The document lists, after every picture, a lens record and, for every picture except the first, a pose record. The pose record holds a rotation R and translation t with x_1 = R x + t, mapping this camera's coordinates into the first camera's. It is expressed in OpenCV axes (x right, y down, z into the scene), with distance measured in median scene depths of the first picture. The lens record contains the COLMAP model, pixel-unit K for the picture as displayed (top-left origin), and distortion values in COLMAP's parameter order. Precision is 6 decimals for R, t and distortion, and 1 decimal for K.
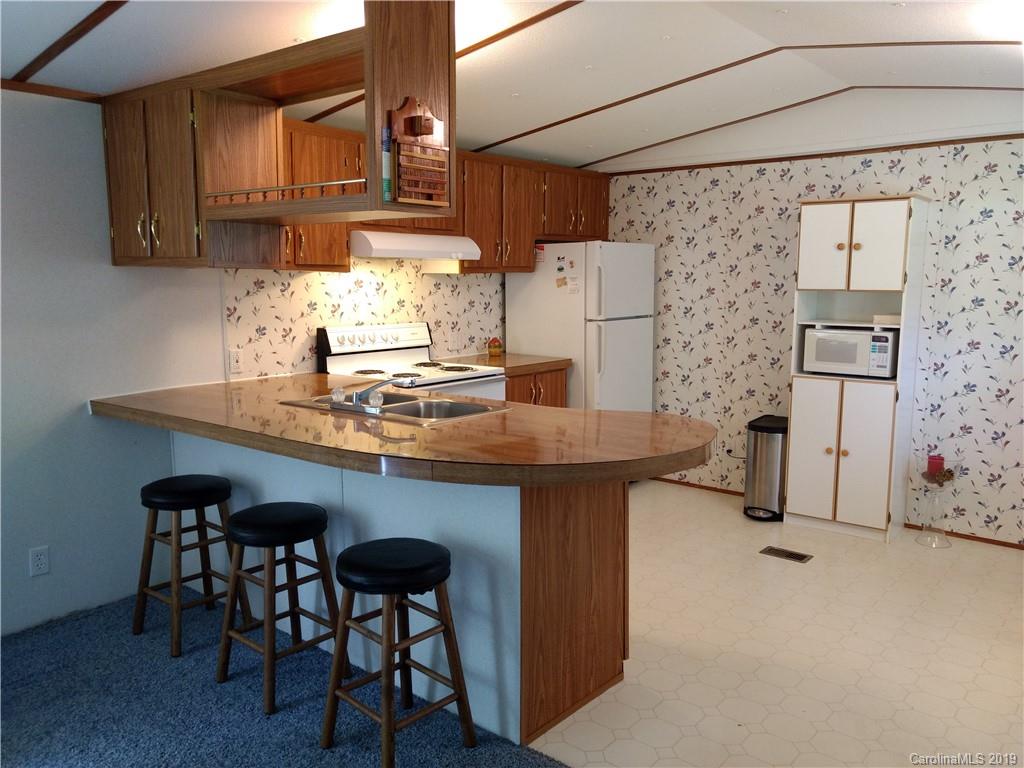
lens RADIAL K [[813.5, 0, 509.8], [0, 813.5, 387.1], [0, 0, 1]] dist [0.029036, -0.008068]
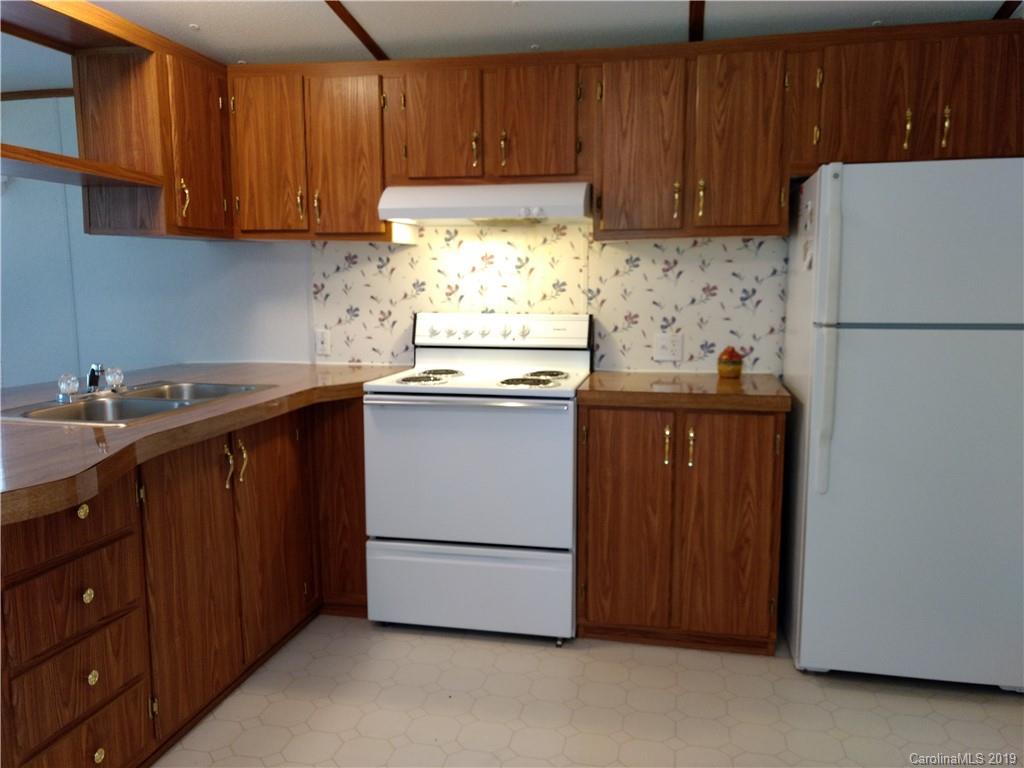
lens RADIAL K [[813.5, 0, 511.4], [0, 813.5, 379.2], [0, 0, 1]] dist [0.029036, -0.008068]
pose [[0.462619, 0.107632, -0.879999, 0.566778], [-0.120611, 0.991015, 0.057805, -0.068292], [0.878314, 0.079396, 0.471445, 0.738617]]
